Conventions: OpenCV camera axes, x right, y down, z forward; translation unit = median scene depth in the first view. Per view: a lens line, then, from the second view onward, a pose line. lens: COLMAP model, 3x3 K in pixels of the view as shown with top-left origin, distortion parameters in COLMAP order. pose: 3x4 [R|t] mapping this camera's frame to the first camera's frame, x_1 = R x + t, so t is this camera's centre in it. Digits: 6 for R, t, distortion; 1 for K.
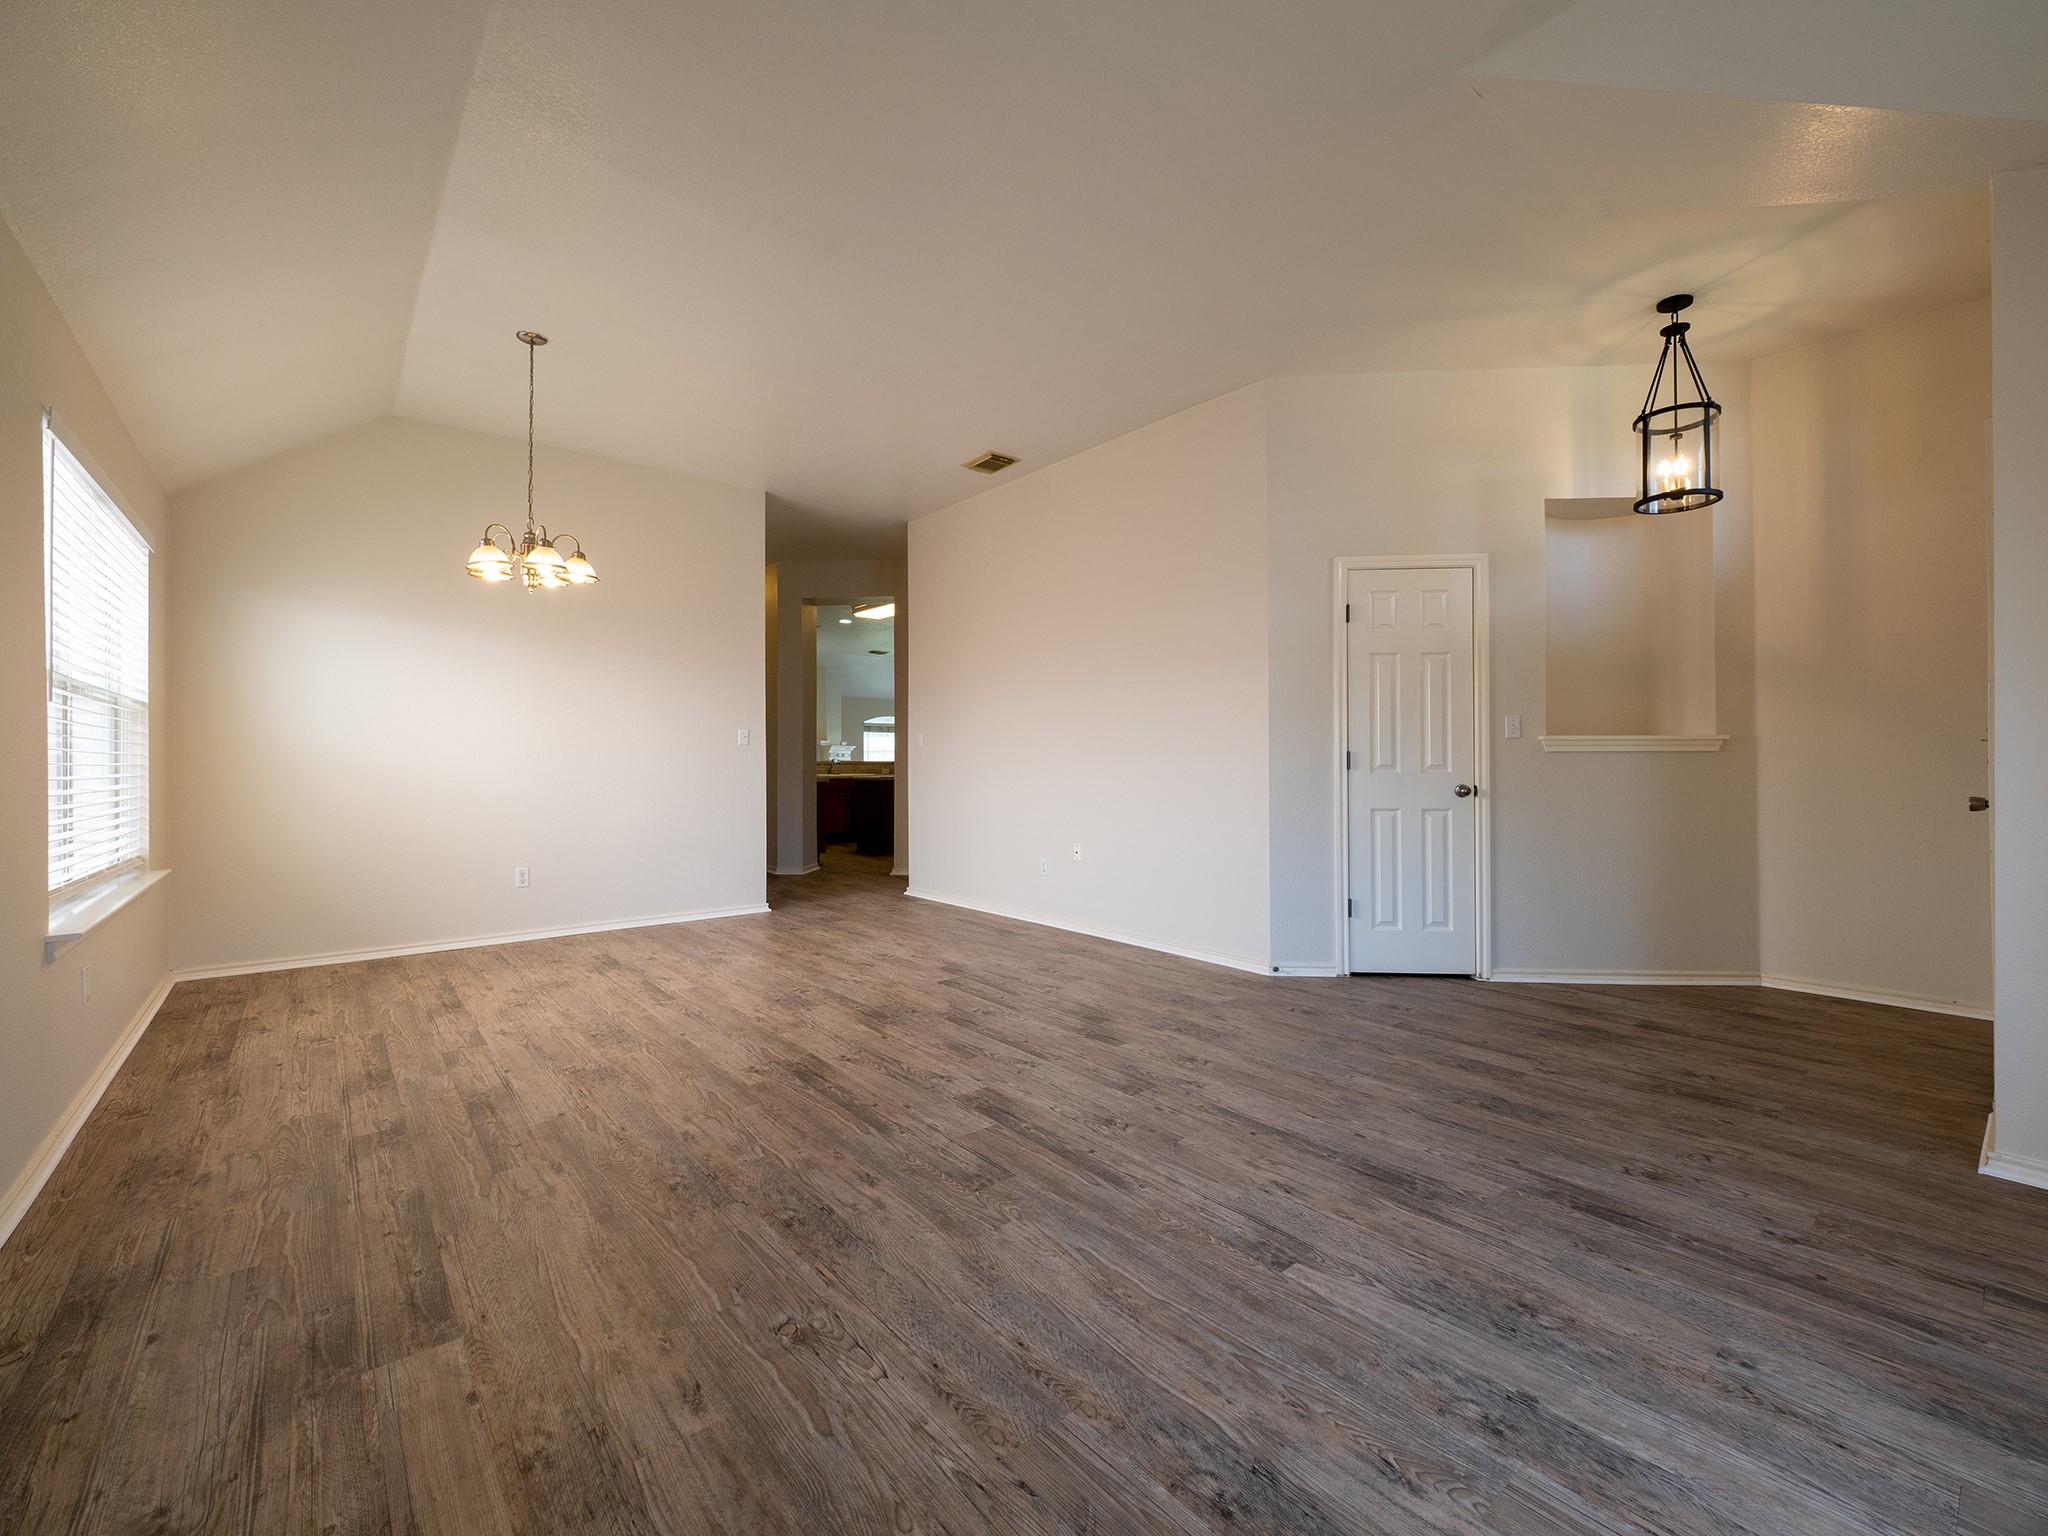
lens RADIAL K [[856.8, 0, 1024.0], [0, 856.8, 768.0], [0, 0, 1]] dist [-0.002286, -0.000791]
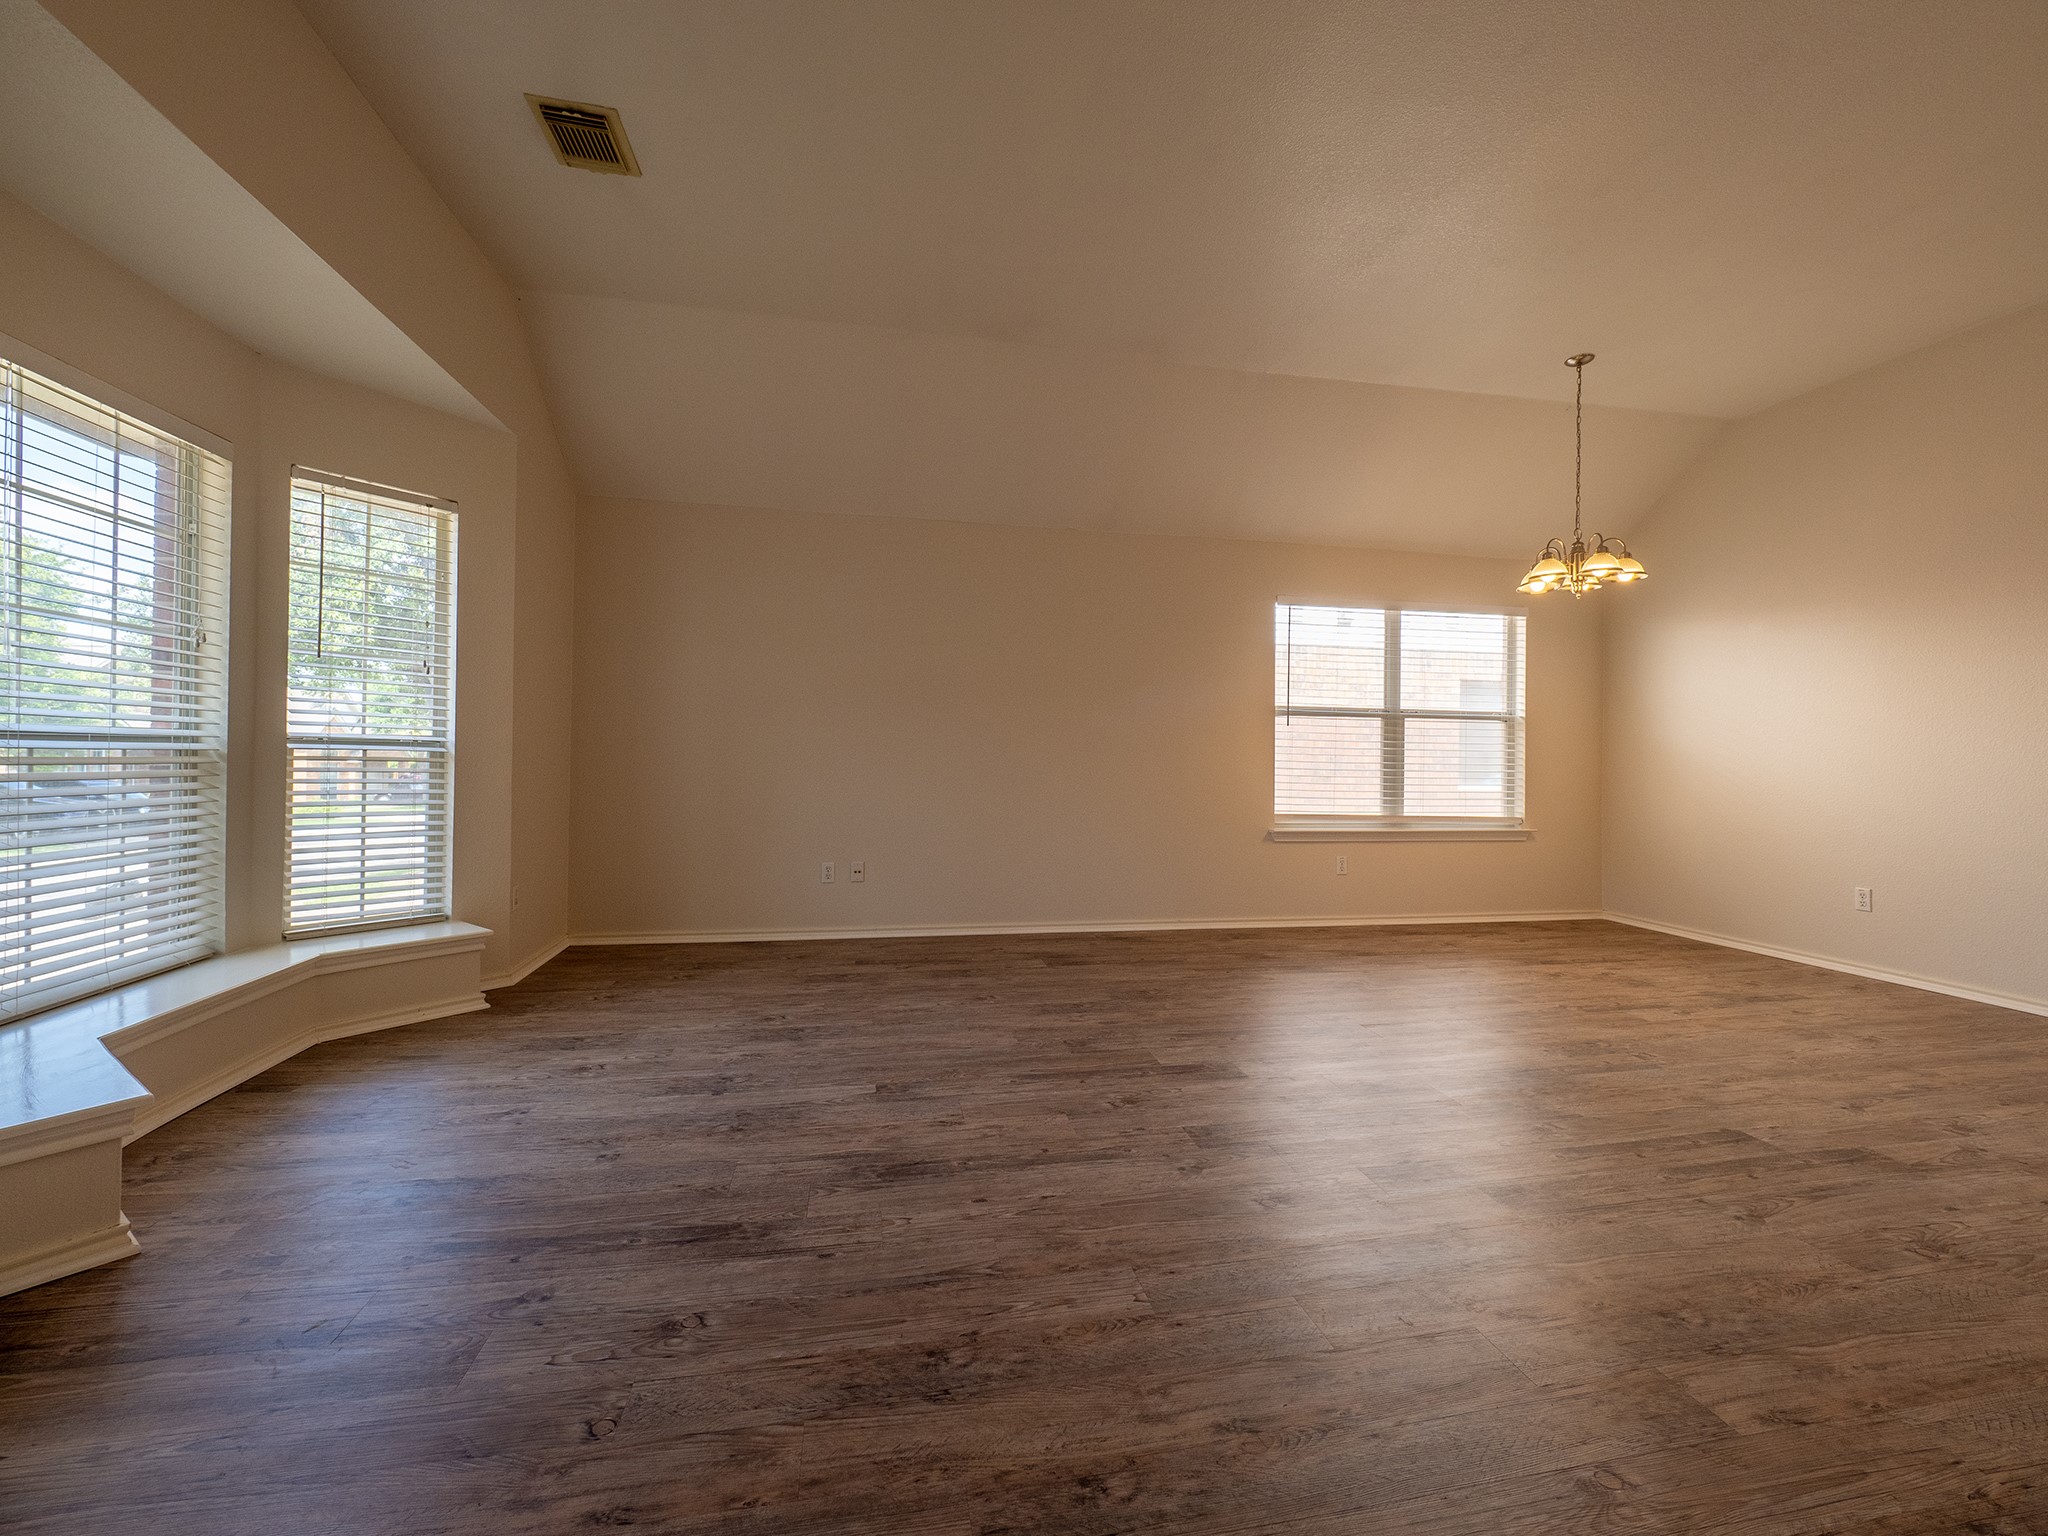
lens RADIAL K [[834.3, 0, 1029.6], [0, 834.3, 798.8], [0, 0, 1]] dist [0.009666, -0.000118]
pose [[-0.477273, 0.043531, -0.877676, 1.006650], [-0.019079, 0.998024, 0.059875, -0.005613], [0.878548, 0.045322, -0.475499, 1.337508]]
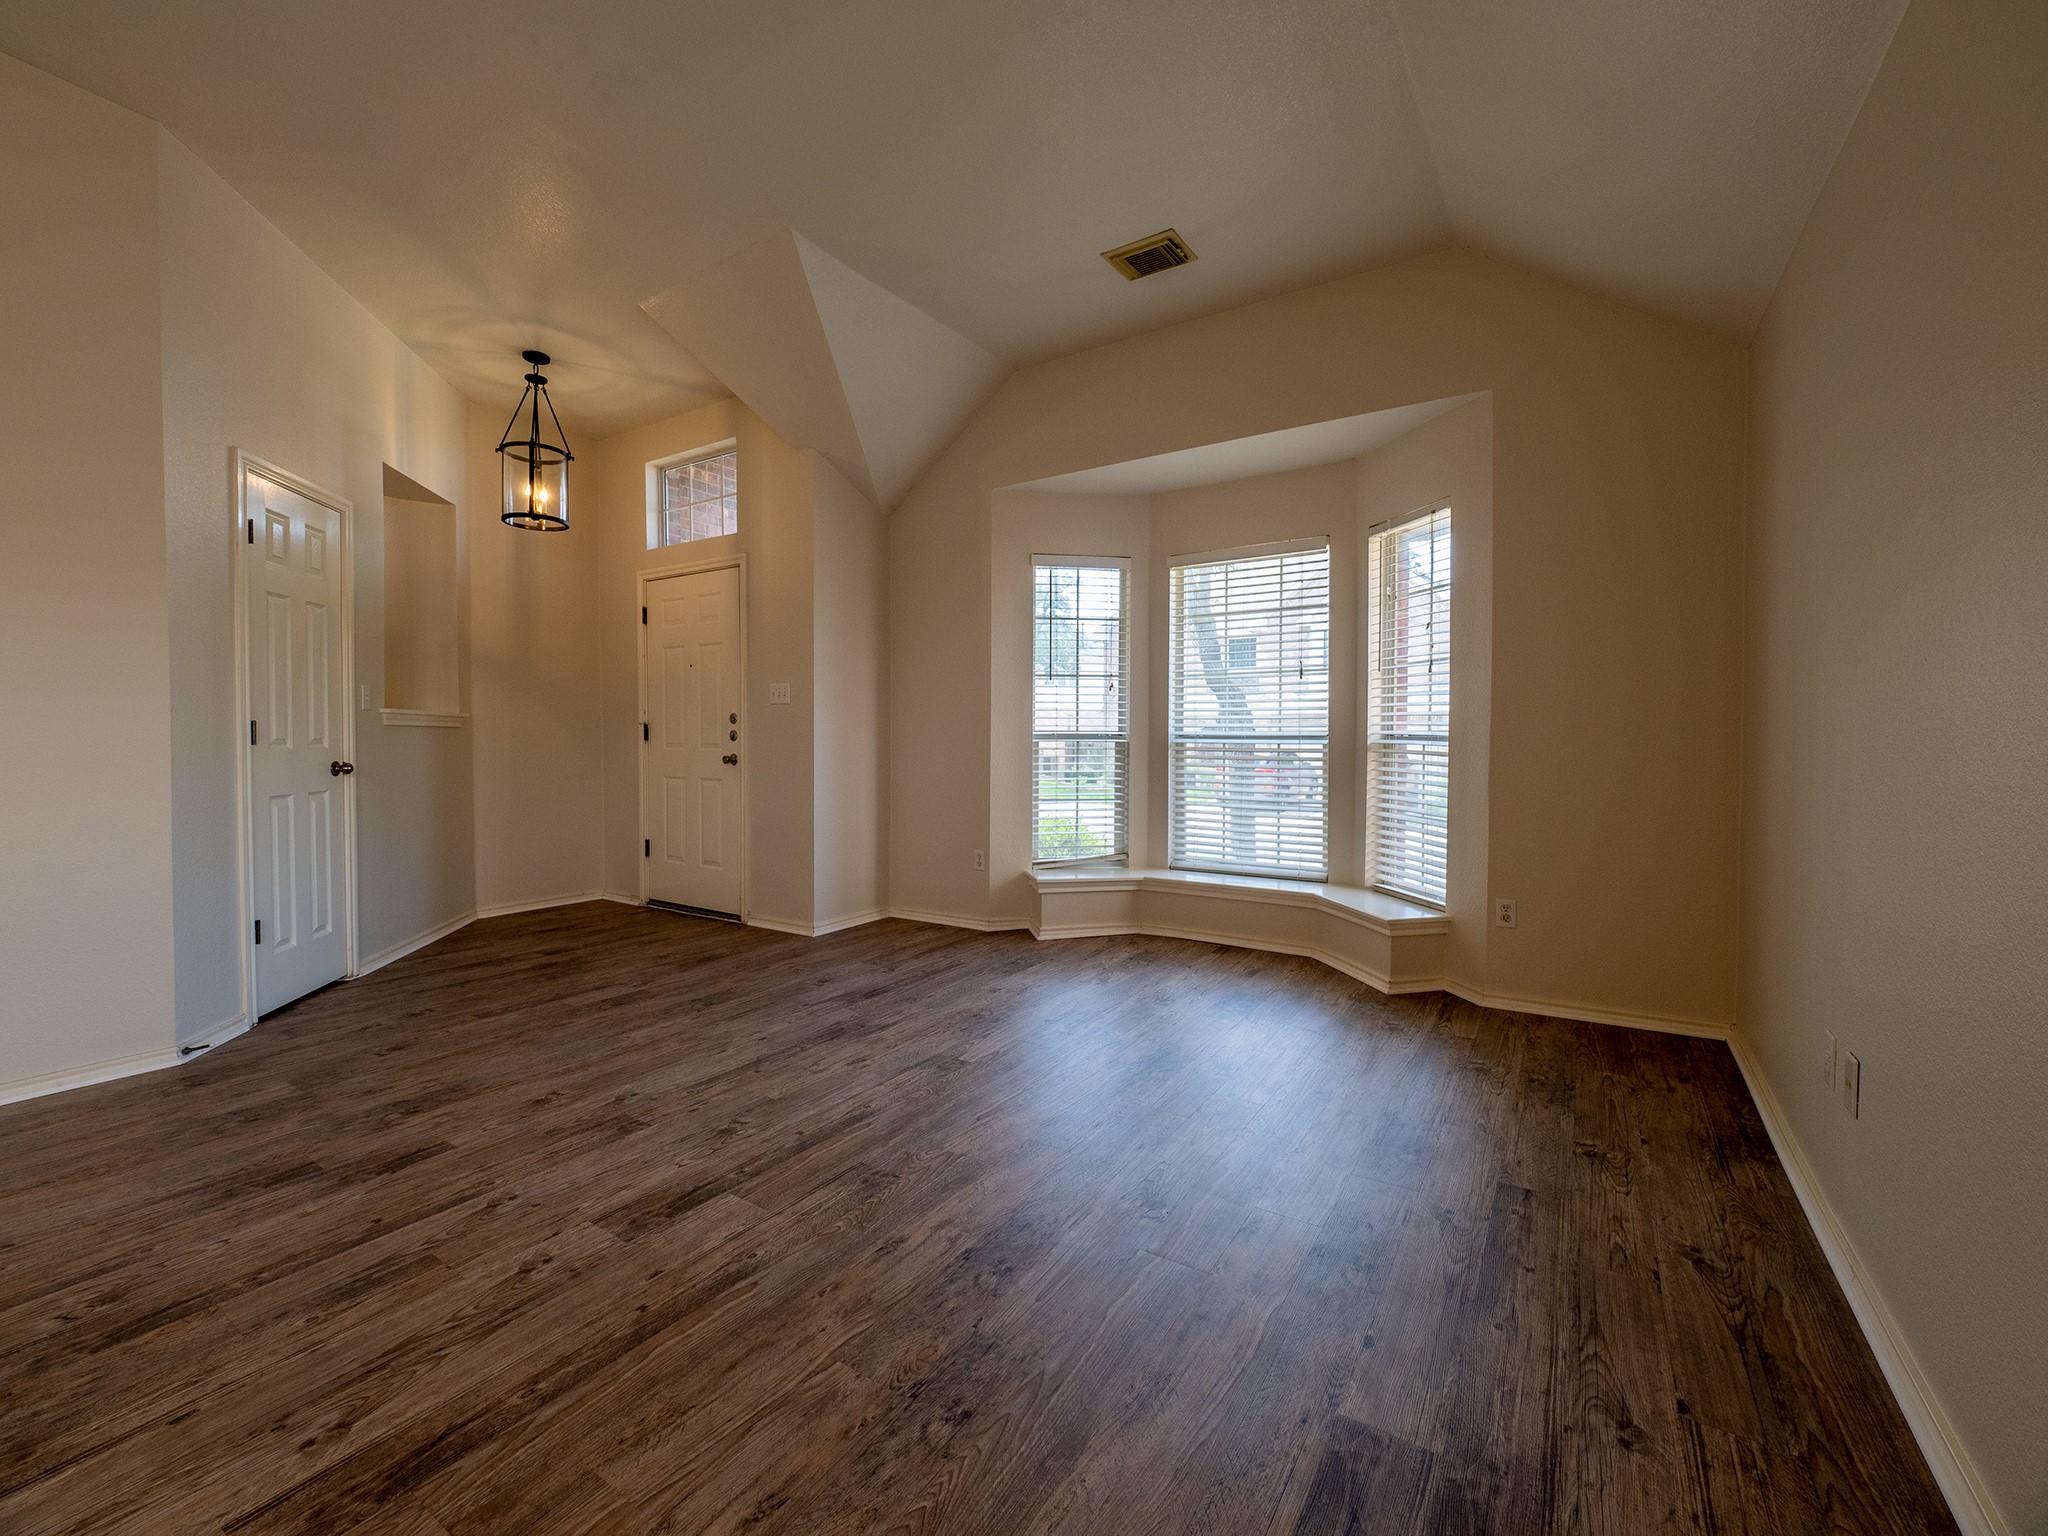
lens RADIAL K [[856.8, 0, 1024.0], [0, 856.8, 768.0], [0, 0, 1]] dist [-0.002286, -0.000791]
pose [[-0.295173, -0.032517, 0.954890, -0.835306], [0.006049, 0.999337, 0.035901, -0.000957], [-0.955425, 0.016373, -0.294780, 0.948151]]
